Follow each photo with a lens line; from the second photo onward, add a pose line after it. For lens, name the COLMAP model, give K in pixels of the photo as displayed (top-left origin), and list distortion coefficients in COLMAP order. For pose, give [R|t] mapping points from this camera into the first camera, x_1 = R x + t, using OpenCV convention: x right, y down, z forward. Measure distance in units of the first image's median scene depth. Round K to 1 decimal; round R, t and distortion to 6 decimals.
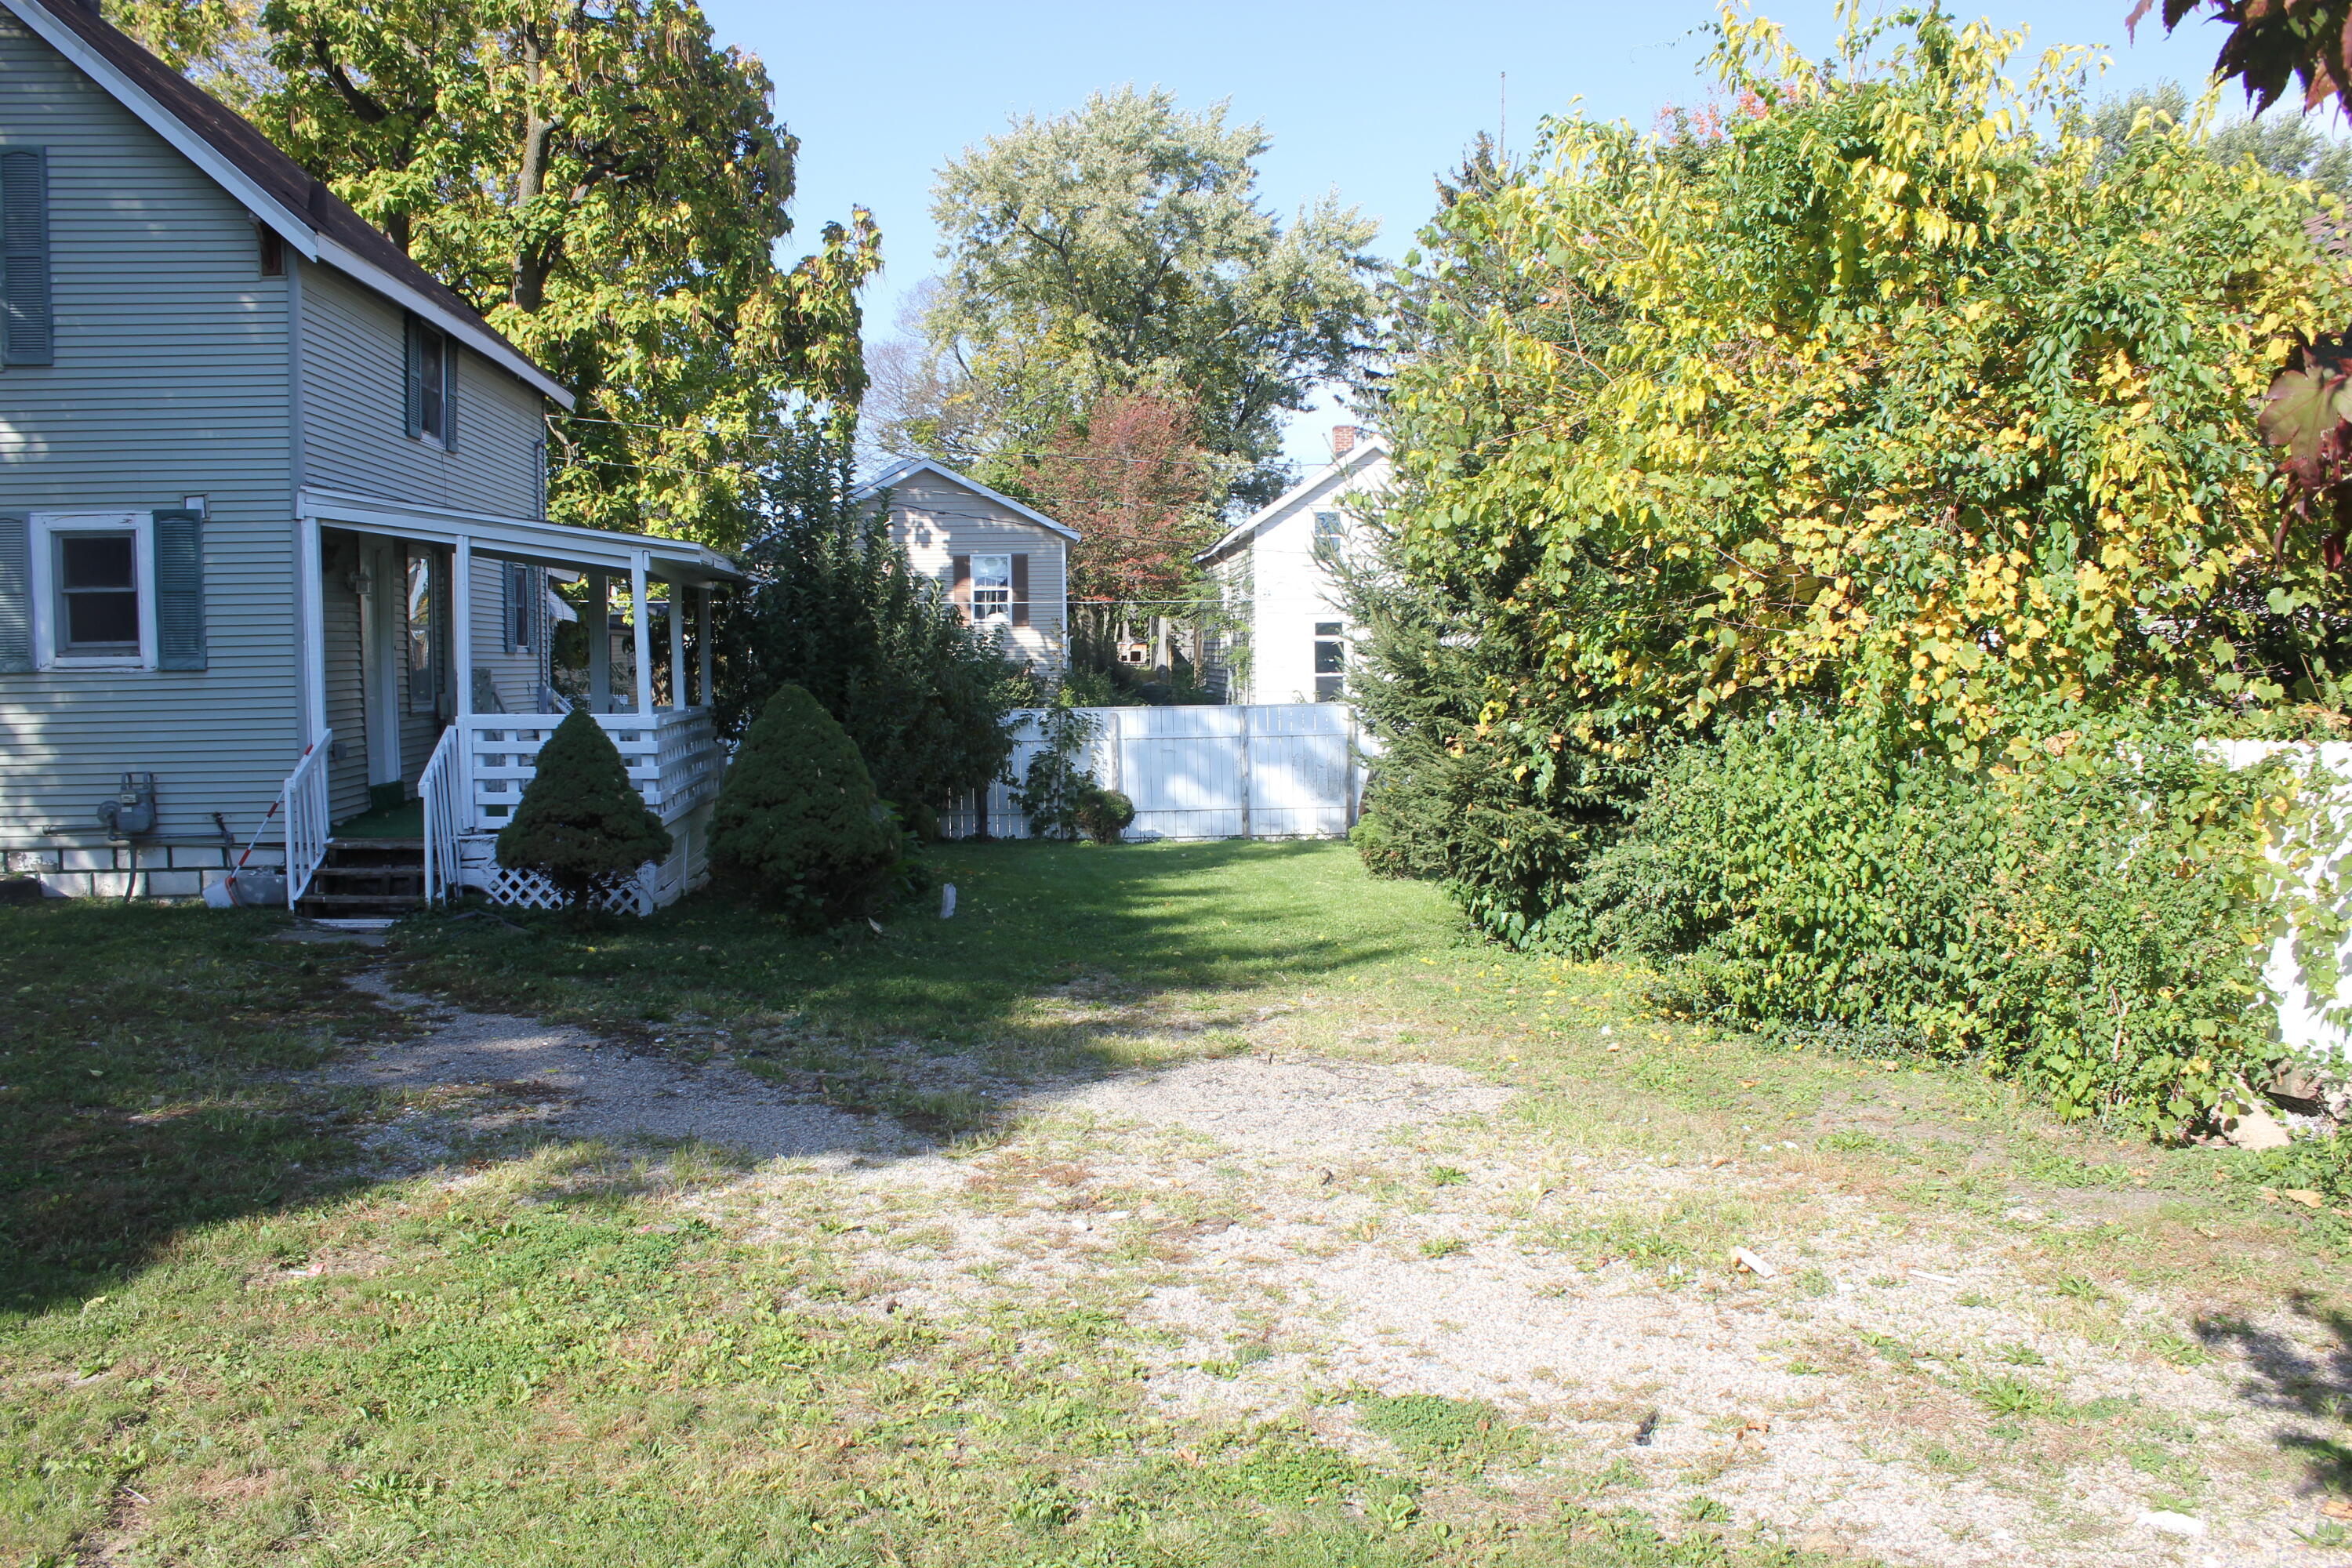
lens RADIAL K [[1917.3, 0, 1177.2], [0, 1917.3, 770.0], [0, 0, 1]] dist [-0.057499, 0.014813]
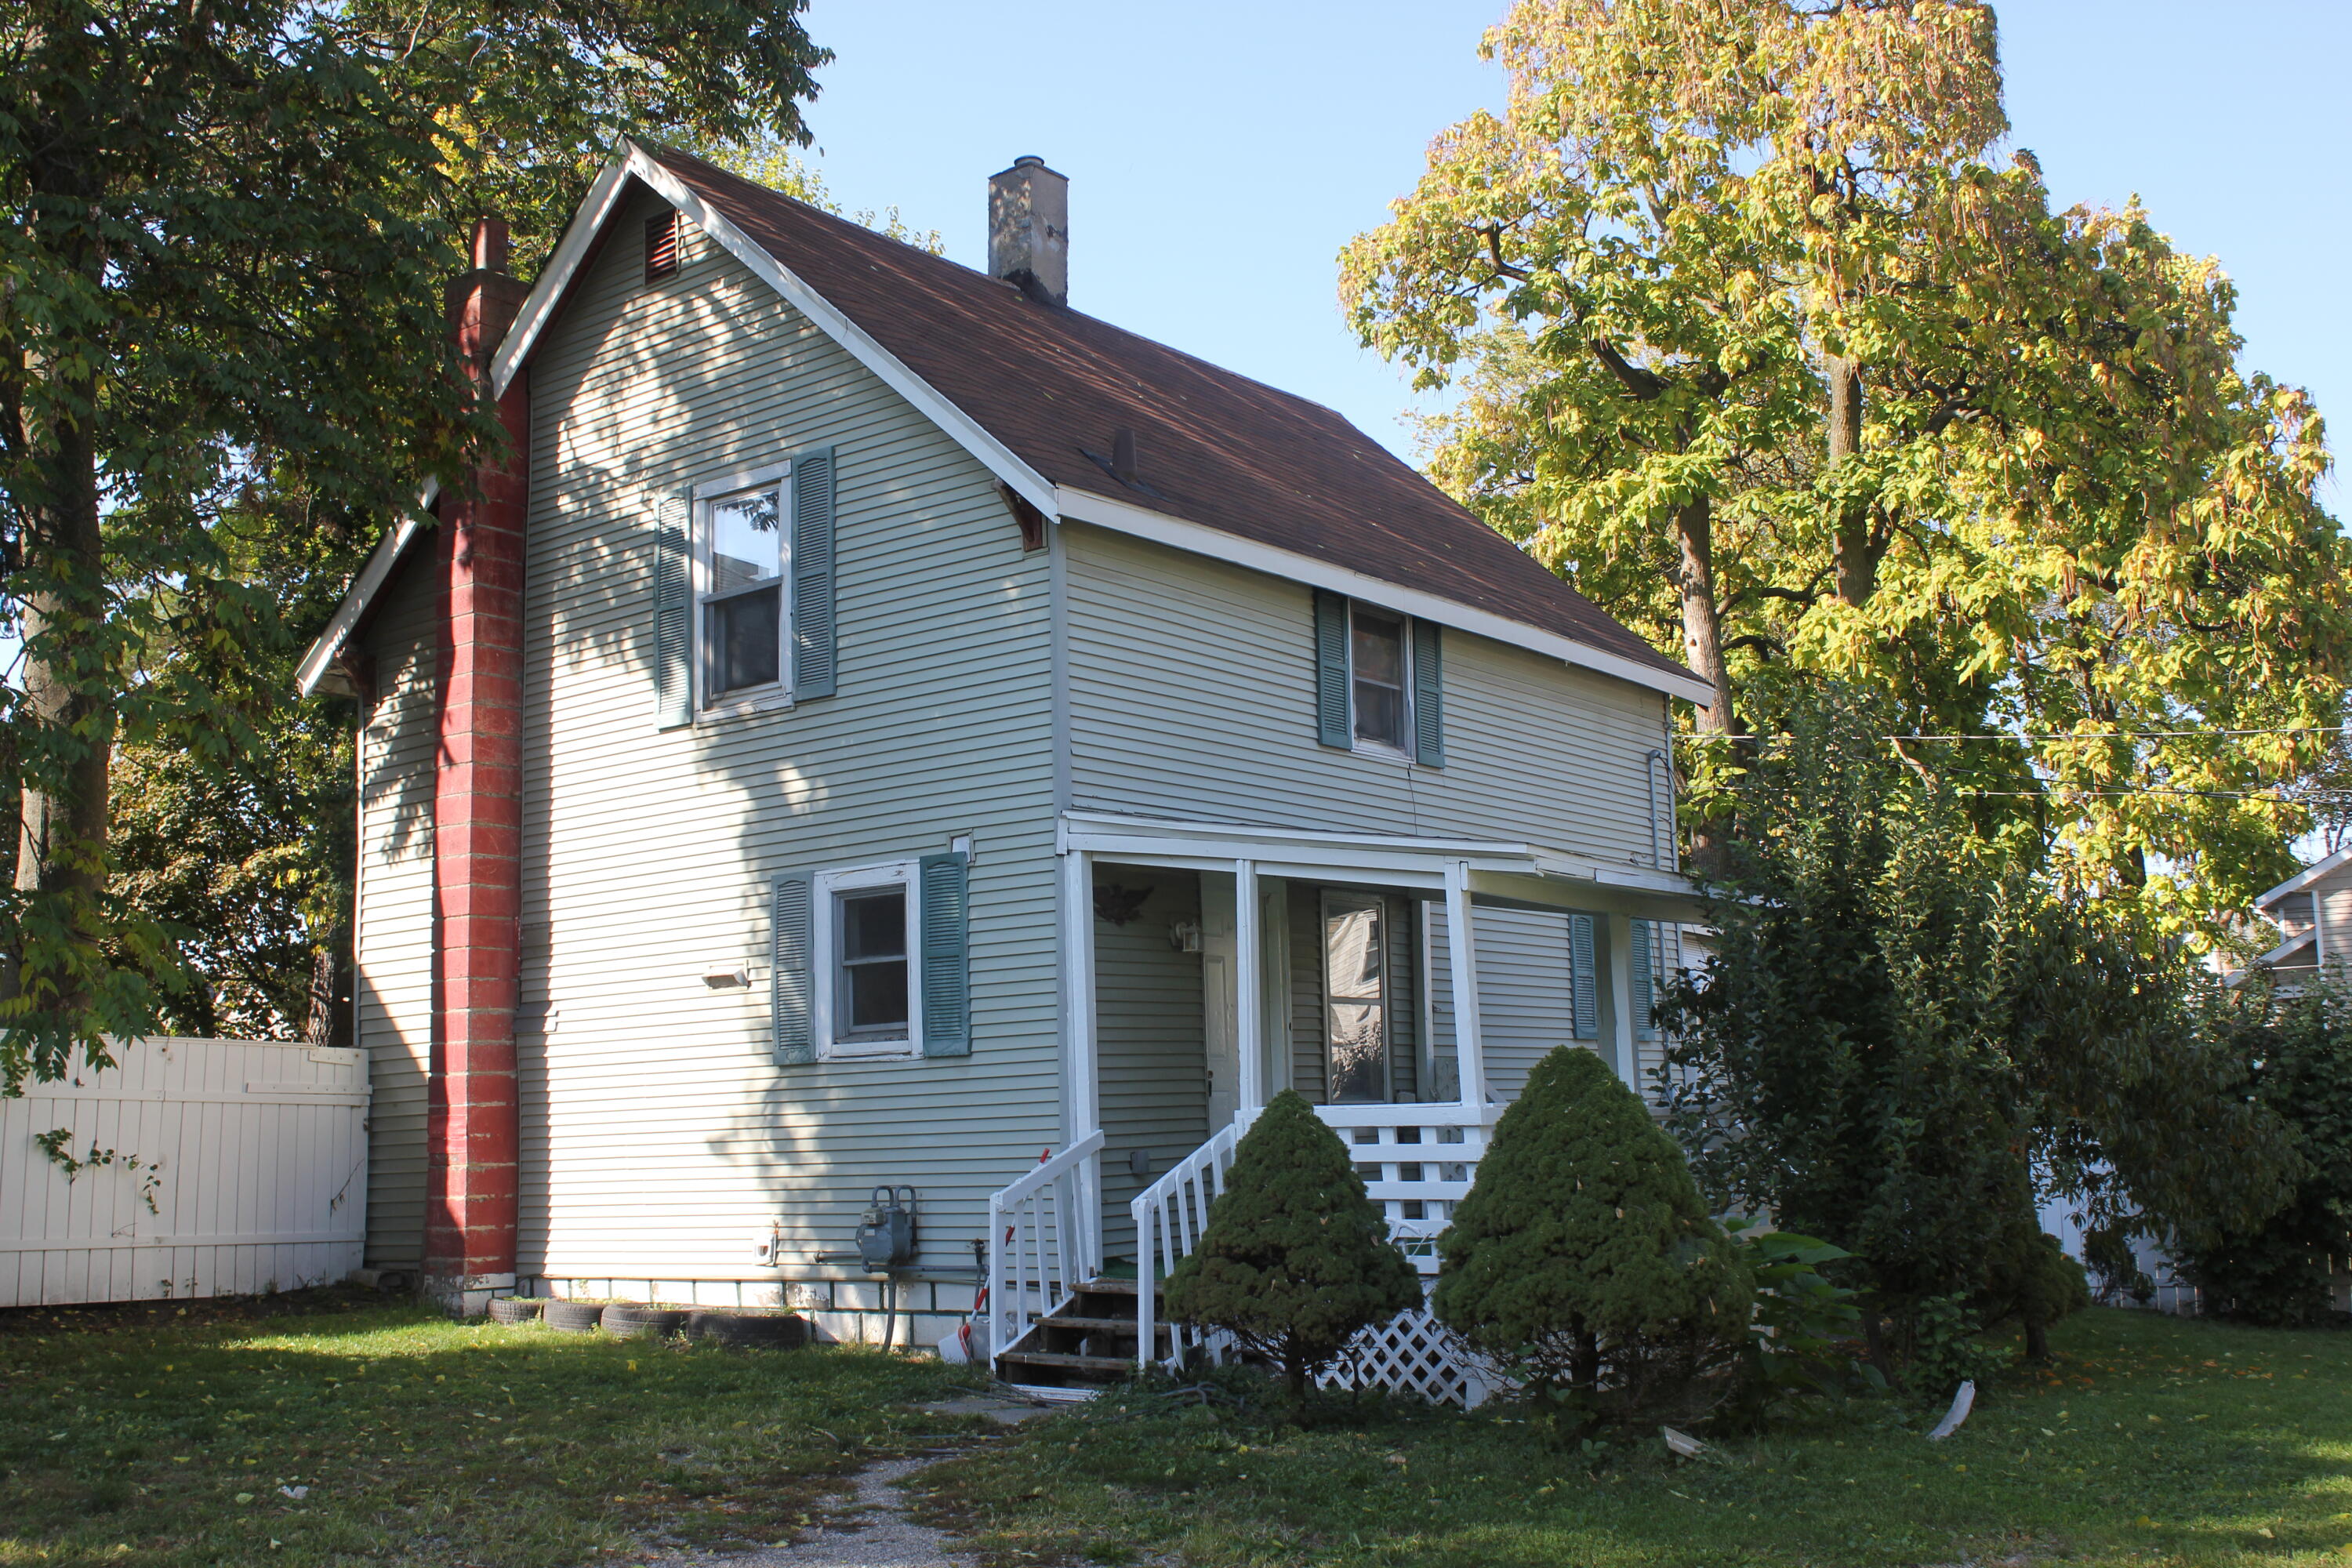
lens RADIAL K [[2495.8, 0, 1173.3], [0, 2495.8, 801.5], [0, 0, 1]] dist [-0.064452, 0.000000]
pose [[0.762673, -0.095907, -0.639634, 0.220142], [-0.015703, 0.985908, -0.166550, 0.014169], [0.646594, 0.137068, 0.750419, 0.263869]]
